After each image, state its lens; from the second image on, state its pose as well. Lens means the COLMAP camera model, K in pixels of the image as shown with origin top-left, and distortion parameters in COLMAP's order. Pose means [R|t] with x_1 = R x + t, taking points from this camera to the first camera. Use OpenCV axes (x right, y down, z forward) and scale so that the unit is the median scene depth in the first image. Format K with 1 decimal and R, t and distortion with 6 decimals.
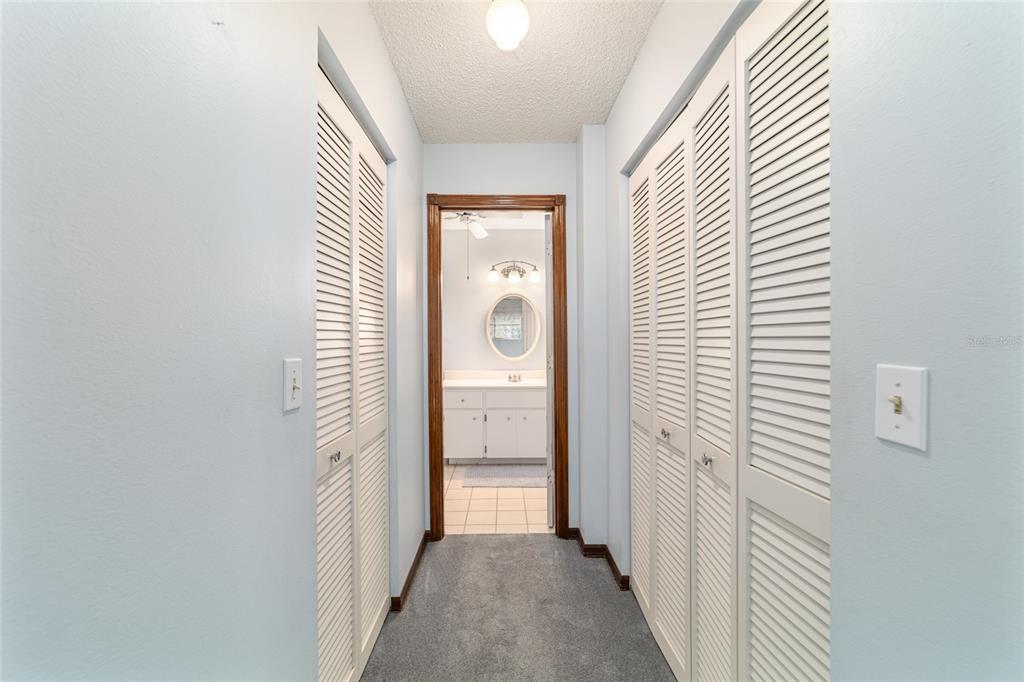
lens RADIAL K [[389.5, 0, 511.6], [0, 389.5, 339.6], [0, 0, 1]] dist [-0.008792, 0.002848]
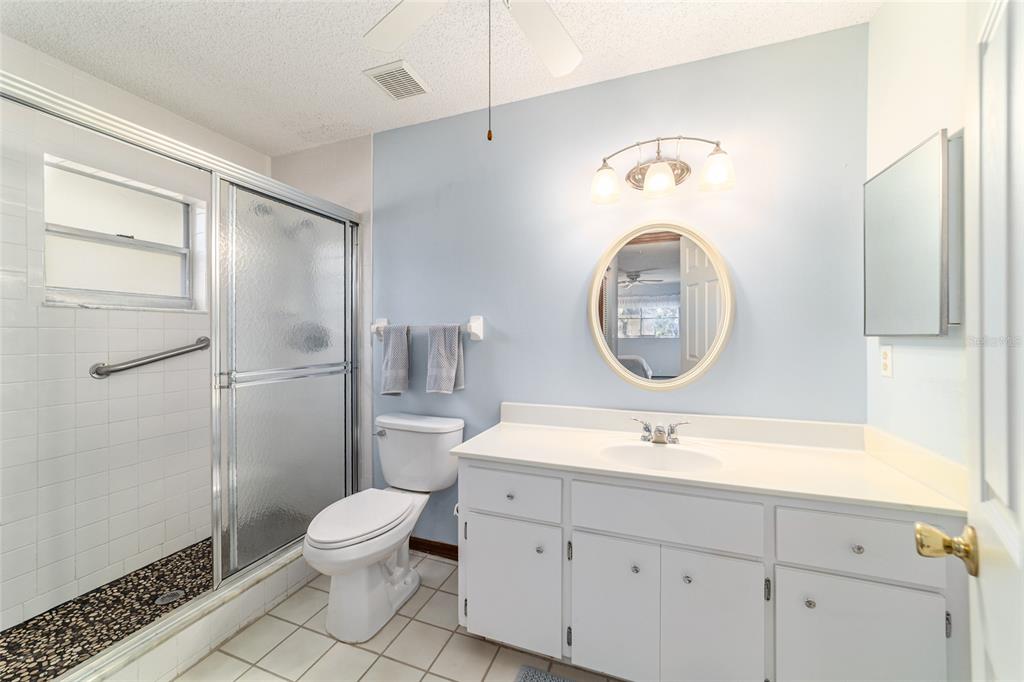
lens RADIAL K [[389.5, 0, 511.4], [0, 389.5, 339.0], [0, 0, 1]] dist [-0.008792, 0.002848]
pose [[0.927917, 0.003315, -0.372772, 0.015578], [-0.003549, 0.999994, 0.000059, 0.002008], [0.372770, 0.001269, 0.927923, 0.574620]]
